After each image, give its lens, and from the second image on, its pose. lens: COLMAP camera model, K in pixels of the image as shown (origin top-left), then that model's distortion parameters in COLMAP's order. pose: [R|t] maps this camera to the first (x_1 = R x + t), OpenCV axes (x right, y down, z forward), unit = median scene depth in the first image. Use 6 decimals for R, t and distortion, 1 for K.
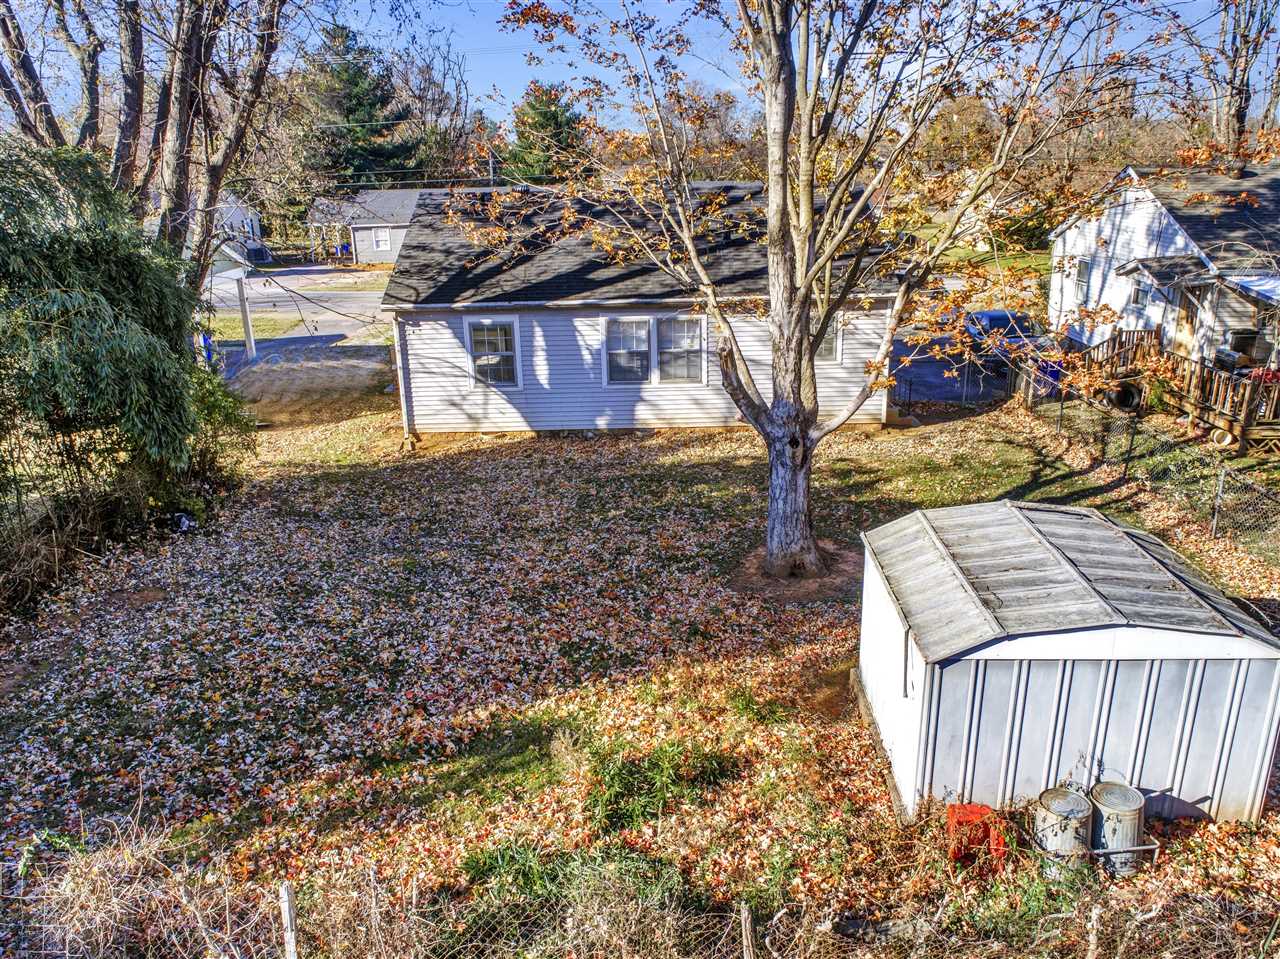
lens RADIAL K [[968.4, 0, 661.1], [0, 968.4, 501.0], [0, 0, 1]] dist [-0.025434, 0.002492]
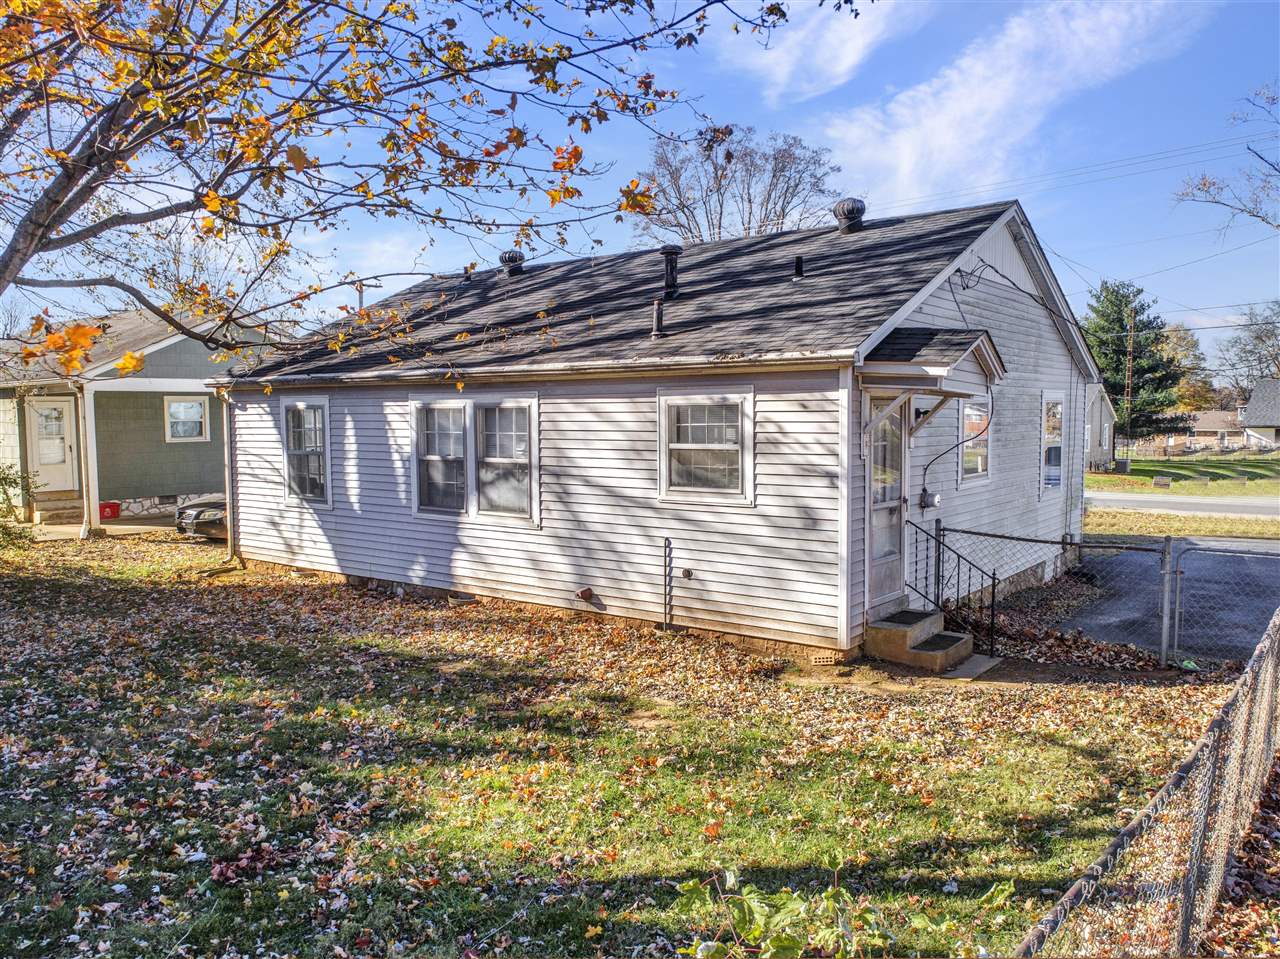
lens RADIAL K [[968.4, 0, 658.4], [0, 968.4, 497.6], [0, 0, 1]] dist [-0.025434, 0.002492]
pose [[0.790044, 0.065320, -0.609561, 0.446211], [-0.213744, 0.961265, -0.174023, -0.056380], [0.574582, 0.267776, 0.773403, 0.628561]]
